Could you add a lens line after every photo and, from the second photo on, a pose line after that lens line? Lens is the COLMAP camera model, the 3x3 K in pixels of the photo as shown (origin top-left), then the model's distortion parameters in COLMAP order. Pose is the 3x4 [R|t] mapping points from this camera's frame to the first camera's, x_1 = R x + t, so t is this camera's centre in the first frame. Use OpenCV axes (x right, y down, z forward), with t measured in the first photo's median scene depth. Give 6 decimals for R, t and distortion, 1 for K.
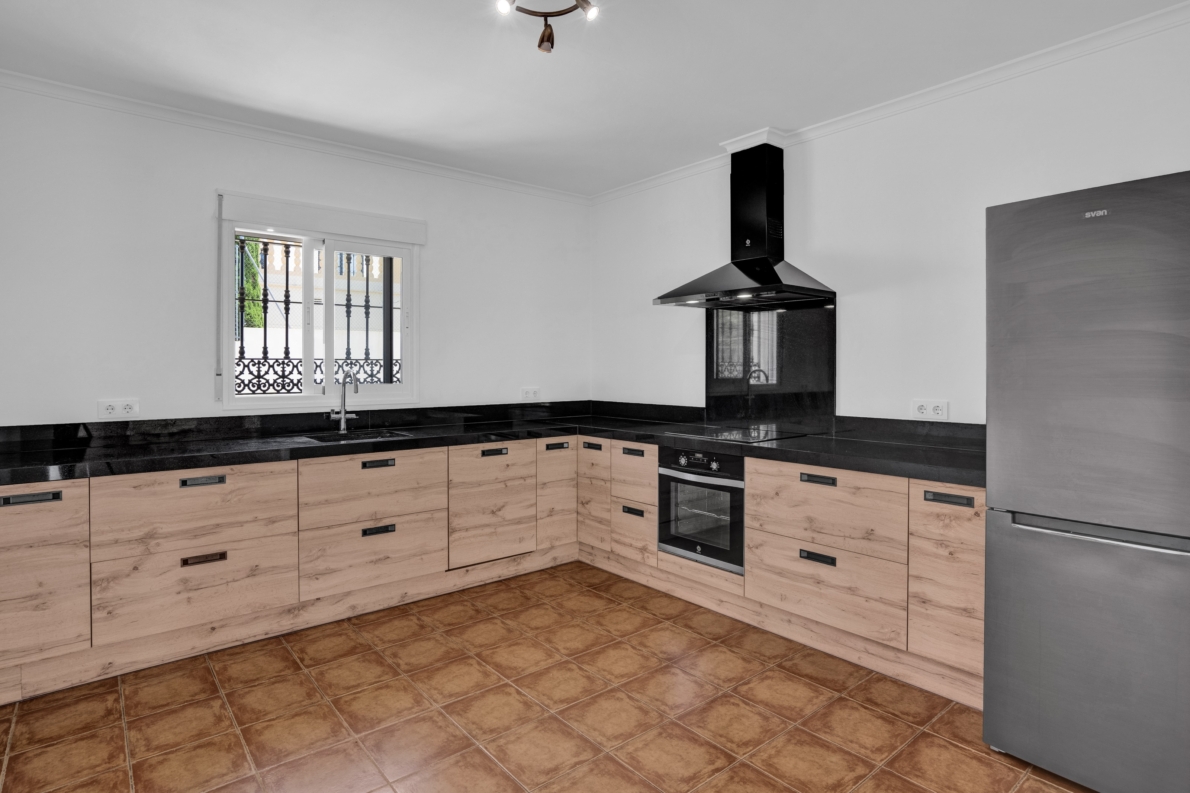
lens RADIAL K [[648.1, 0, 581.3], [0, 648.1, 380.4], [0, 0, 1]] dist [-0.049986, 0.028873]
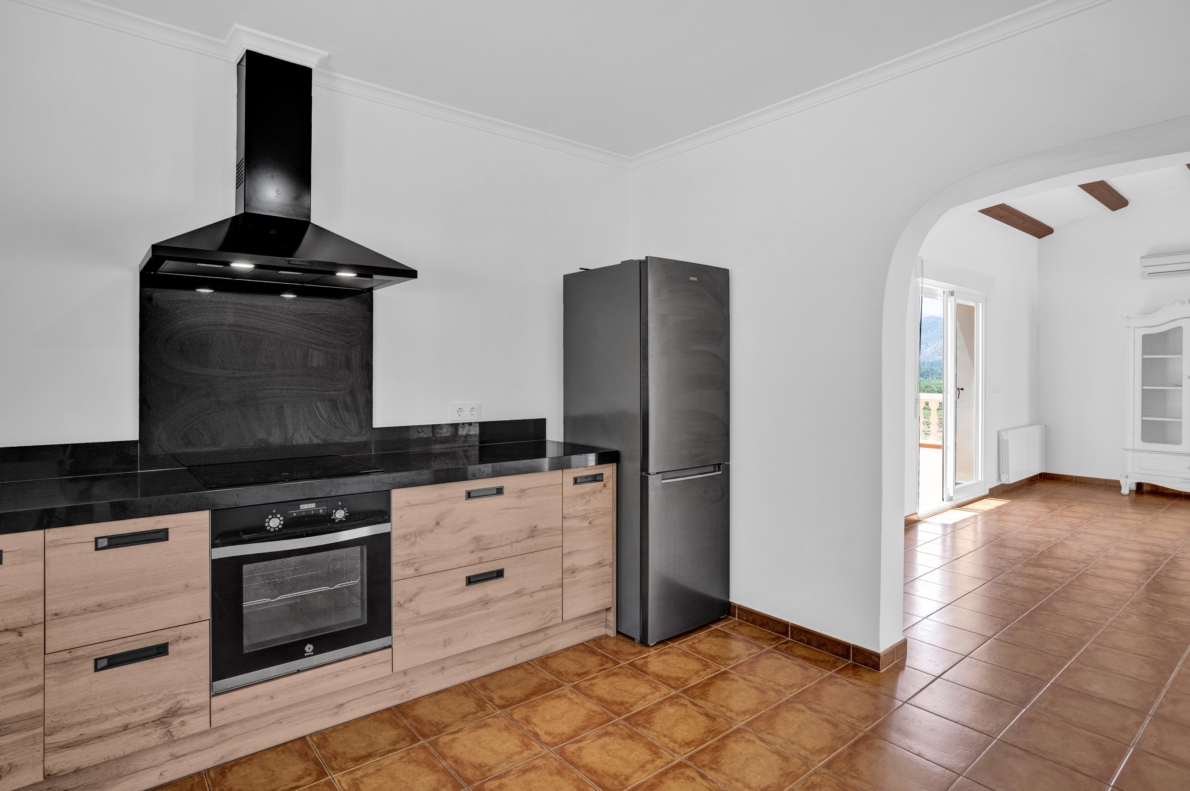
lens RADIAL K [[648.1, 0, 581.3], [0, 648.1, 379.4], [0, 0, 1]] dist [-0.049986, 0.028873]
pose [[-0.027894, -0.009726, 0.999564, -0.518650], [0.018749, 0.999772, 0.010251, -0.014874], [-0.999435, 0.019027, -0.027705, 0.811533]]
